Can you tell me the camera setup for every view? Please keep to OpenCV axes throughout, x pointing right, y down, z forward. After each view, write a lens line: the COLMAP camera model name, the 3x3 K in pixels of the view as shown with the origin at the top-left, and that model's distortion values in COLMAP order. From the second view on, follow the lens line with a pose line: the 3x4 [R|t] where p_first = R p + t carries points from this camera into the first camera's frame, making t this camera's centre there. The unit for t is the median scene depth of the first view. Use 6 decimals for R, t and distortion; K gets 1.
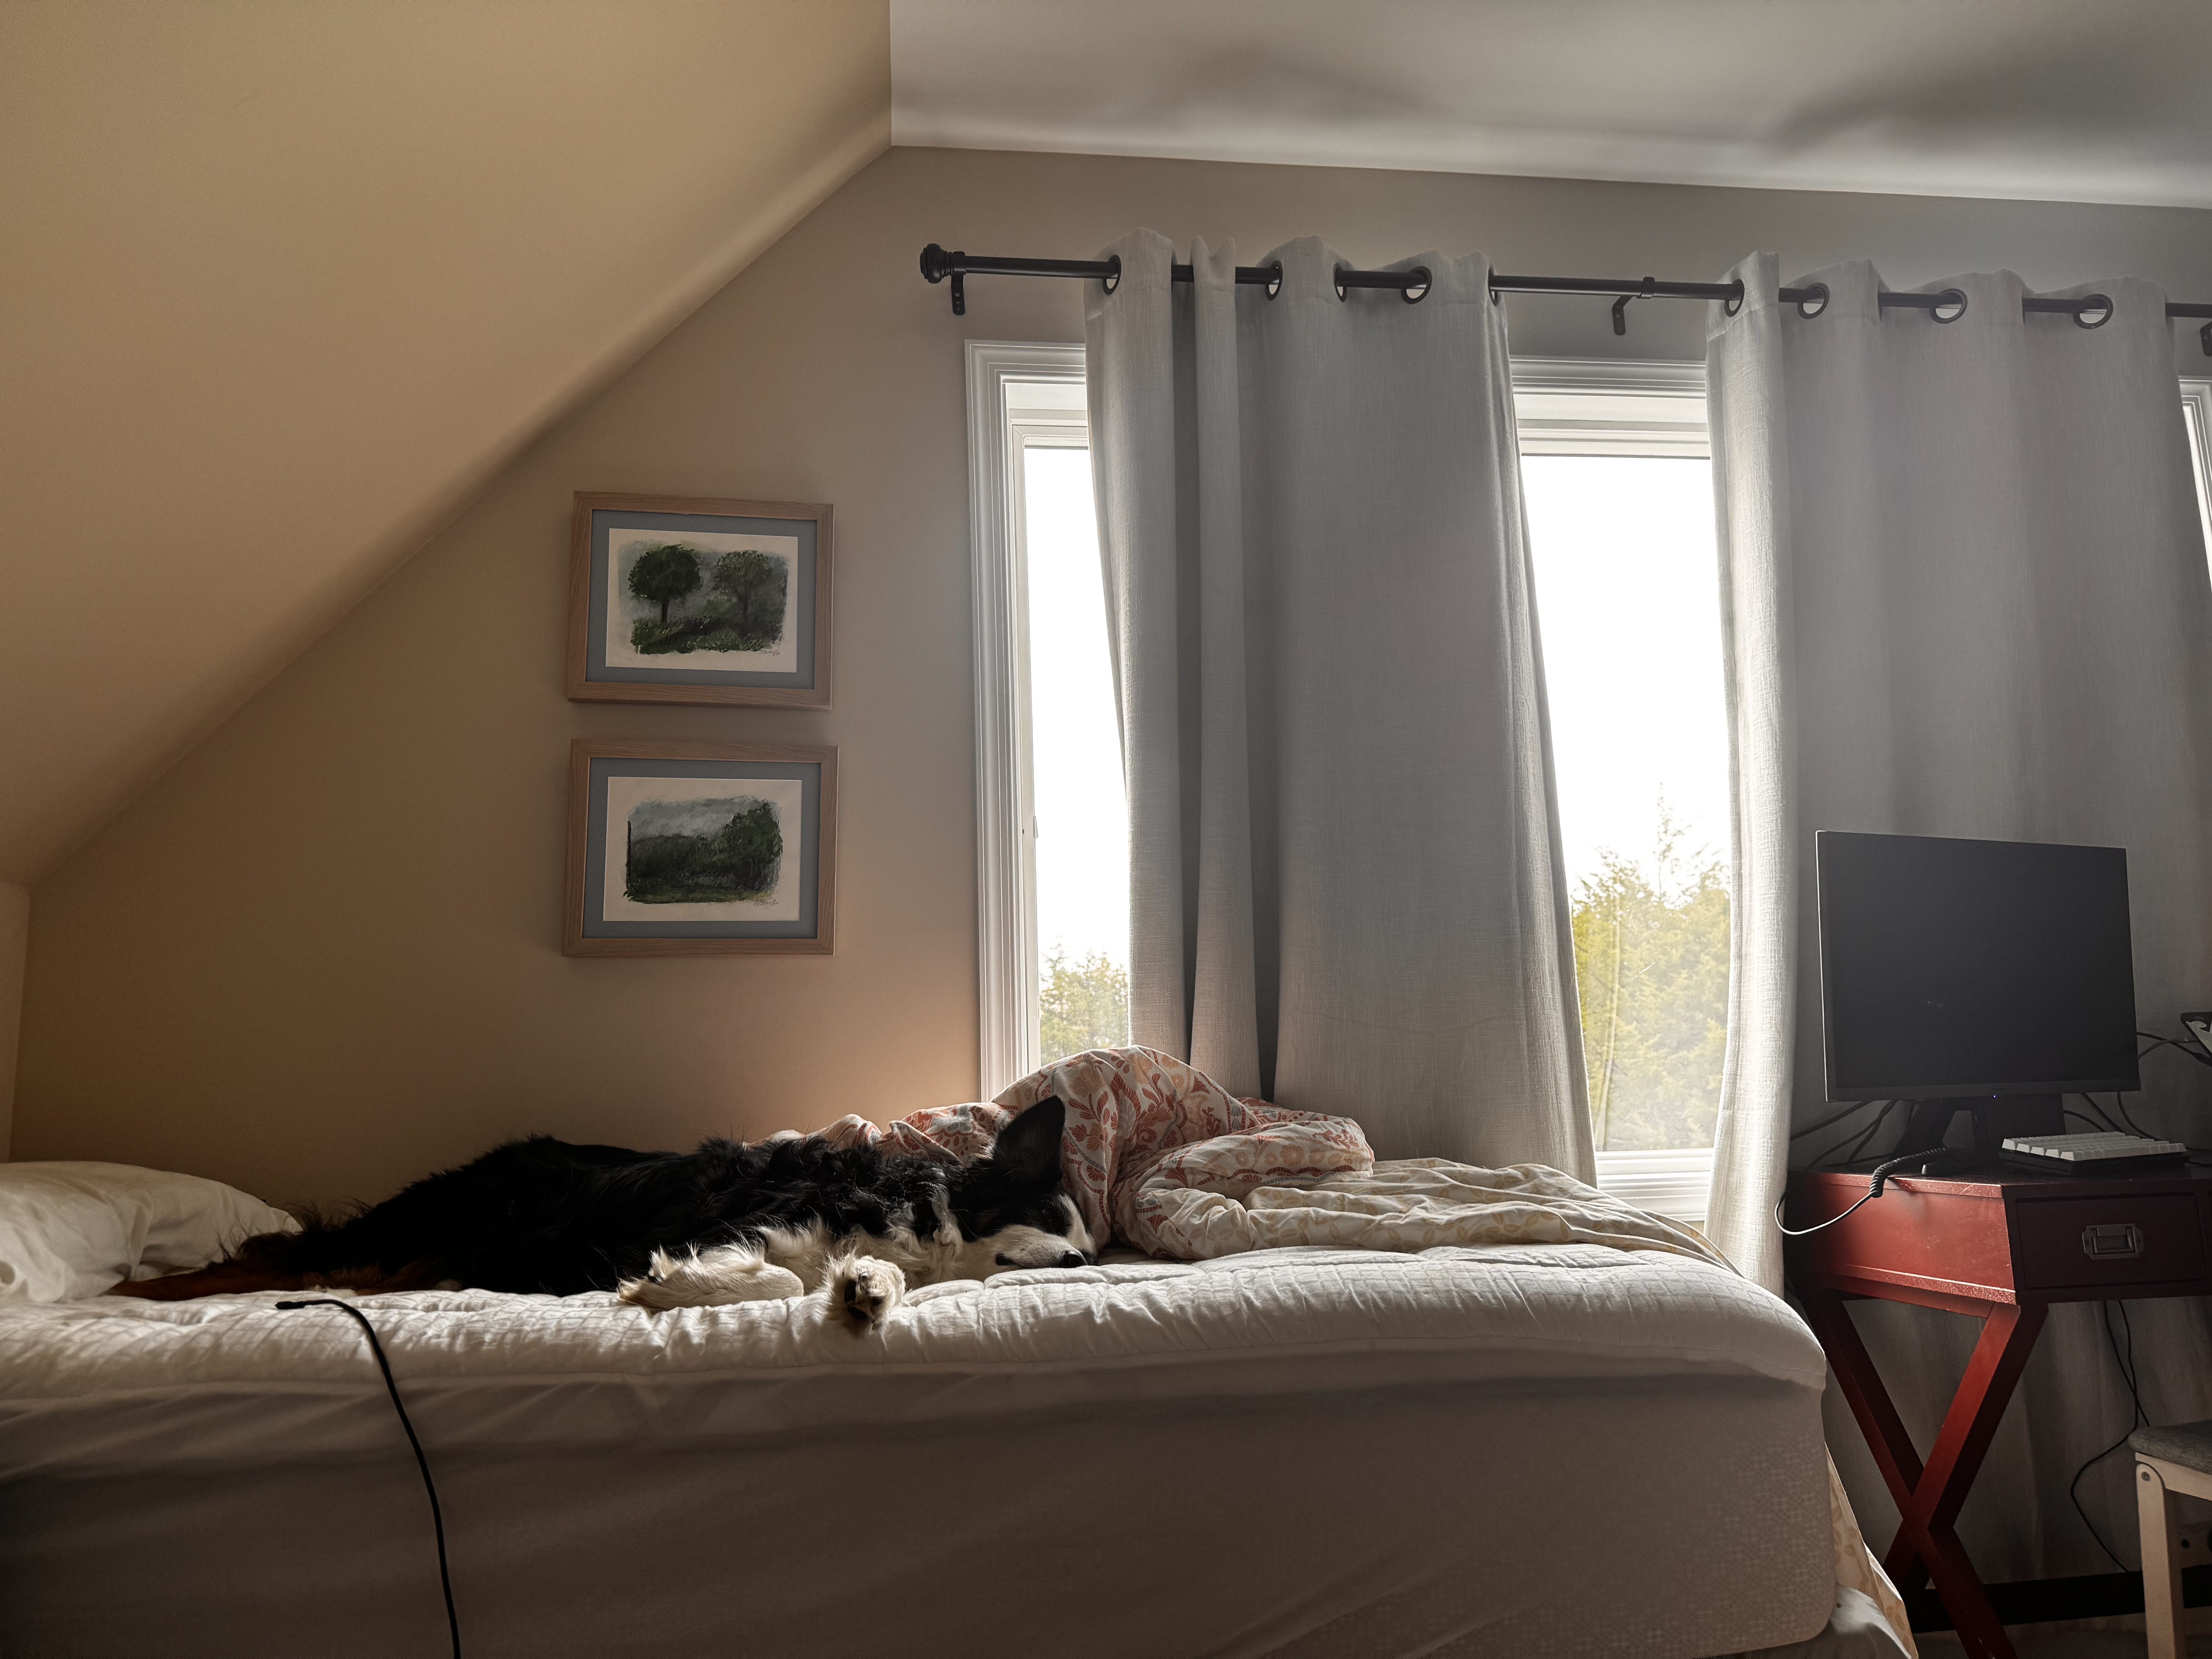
lens RADIAL K [[1734.9, 0, 1110.2], [0, 1734.9, 850.7], [0, 0, 1]] dist [0.152194, -0.283805]
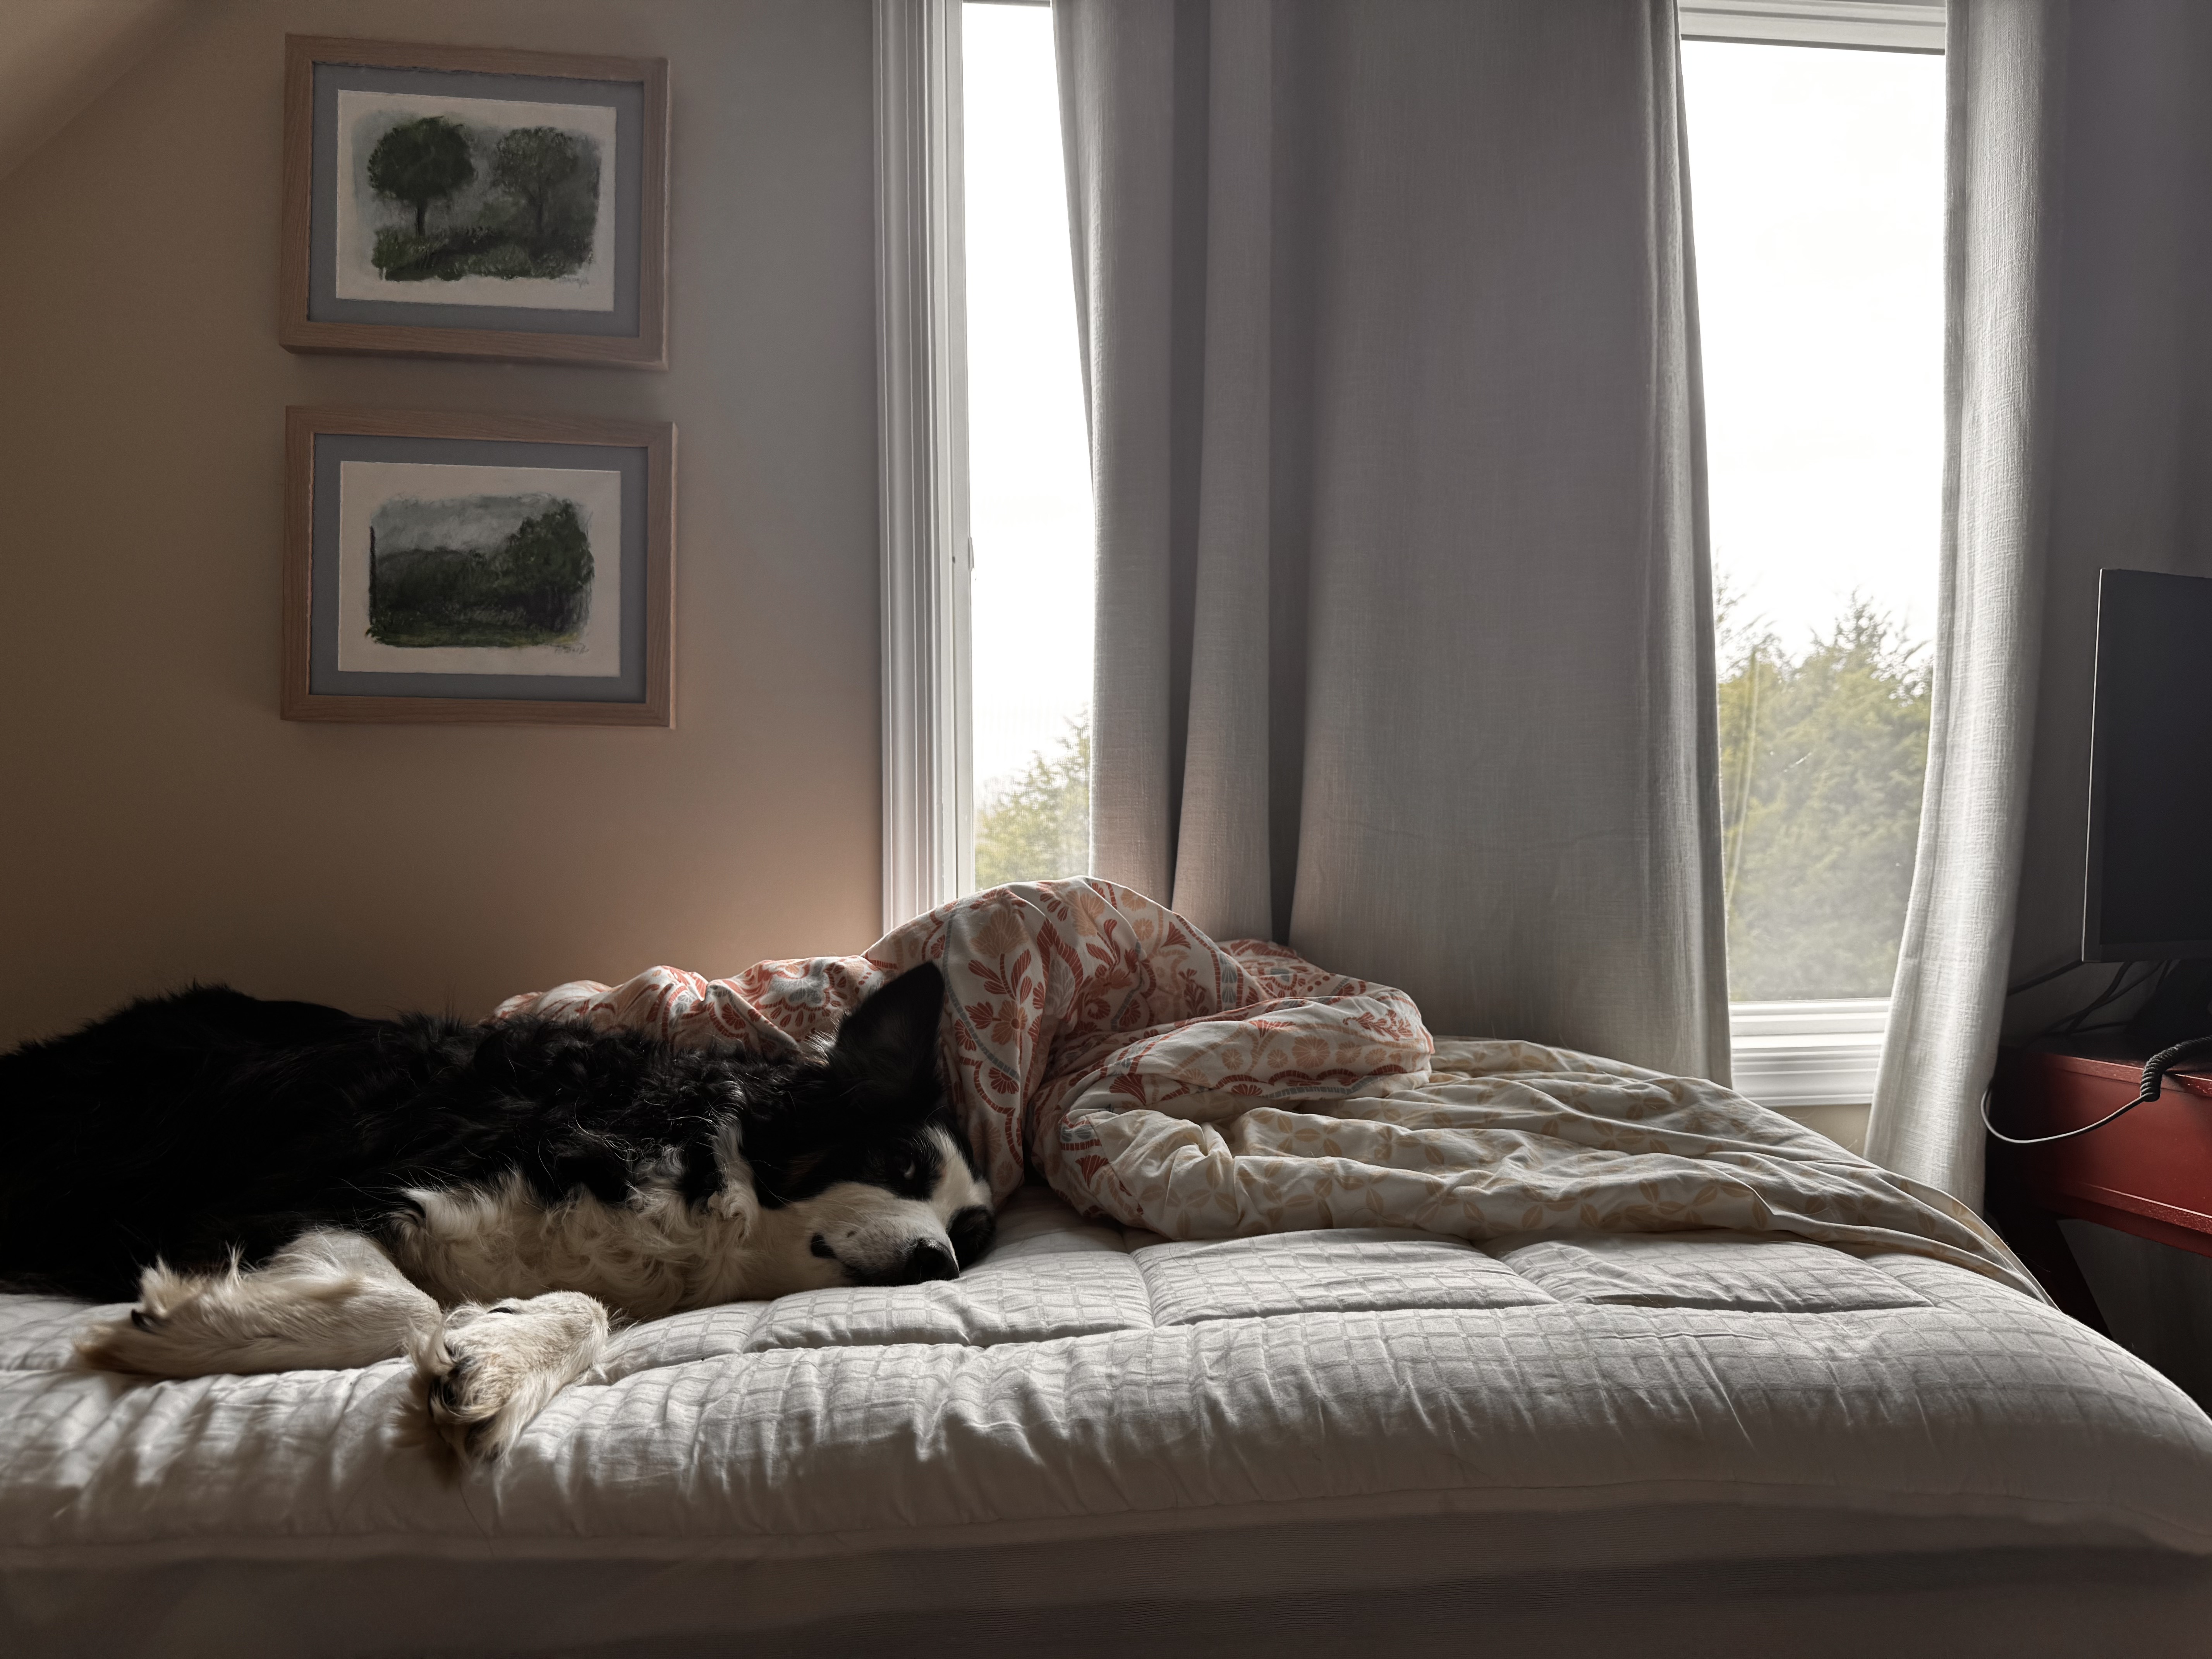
lens RADIAL K [[1734.9, 0, 1110.2], [0, 1734.9, 850.7], [0, 0, 1]] dist [0.152194, -0.283805]
pose [[0.999670, 0.019233, -0.017047, 0.037659], [-0.016783, 0.990874, 0.133746, 0.013805], [0.019464, -0.133416, 0.990869, 0.350836]]
